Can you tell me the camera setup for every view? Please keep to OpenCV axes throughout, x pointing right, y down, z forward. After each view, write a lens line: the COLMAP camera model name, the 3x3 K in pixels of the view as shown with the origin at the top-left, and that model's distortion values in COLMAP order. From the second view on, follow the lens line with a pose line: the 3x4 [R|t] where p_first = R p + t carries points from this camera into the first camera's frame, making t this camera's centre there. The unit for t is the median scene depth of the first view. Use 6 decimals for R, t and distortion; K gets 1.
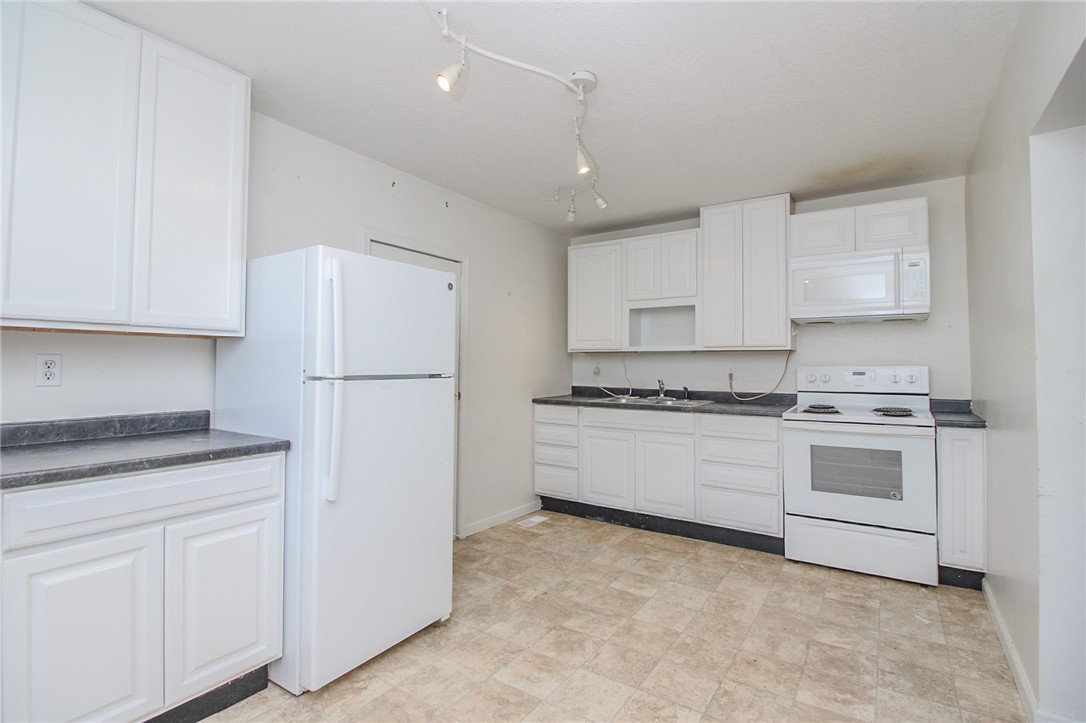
lens RADIAL K [[514.9, 0, 547.8], [0, 514.9, 356.0], [0, 0, 1]] dist [-0.014120, -0.002312]
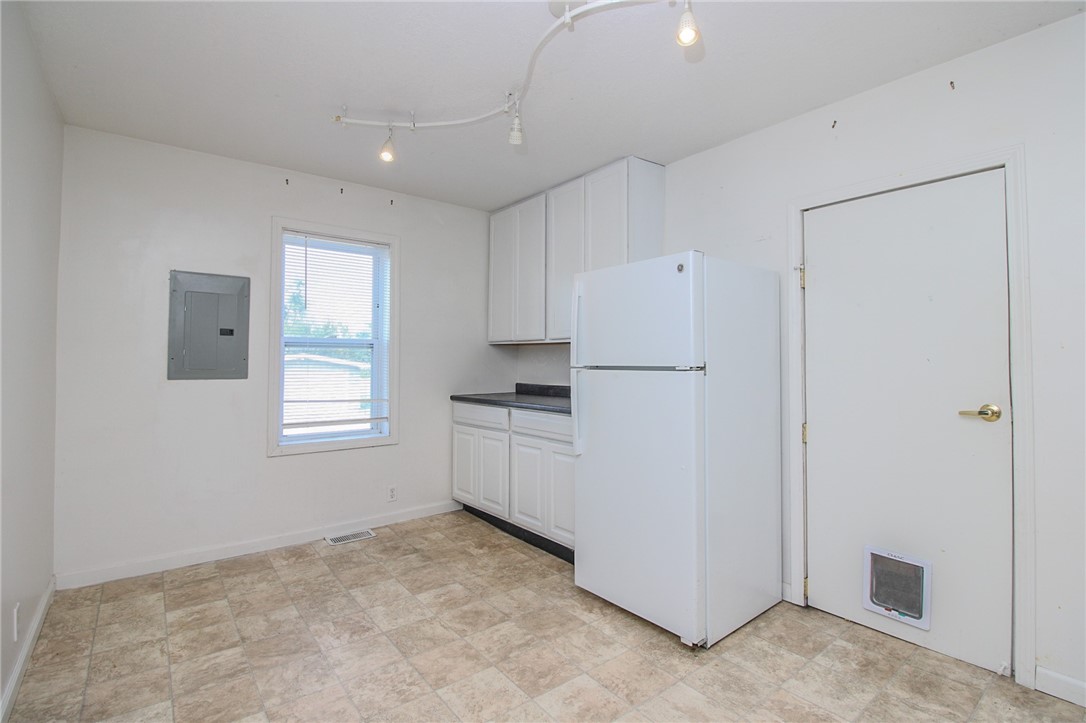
lens RADIAL K [[478.3, 0, 547.3], [0, 478.3, 363.0], [0, 0, 1]] dist [-0.018250, -0.001344]
pose [[-0.293488, -0.005403, -0.955947, 0.872782], [0.014530, 0.999843, -0.010112, 0.031410], [0.955852, -0.016858, -0.293364, 1.322282]]
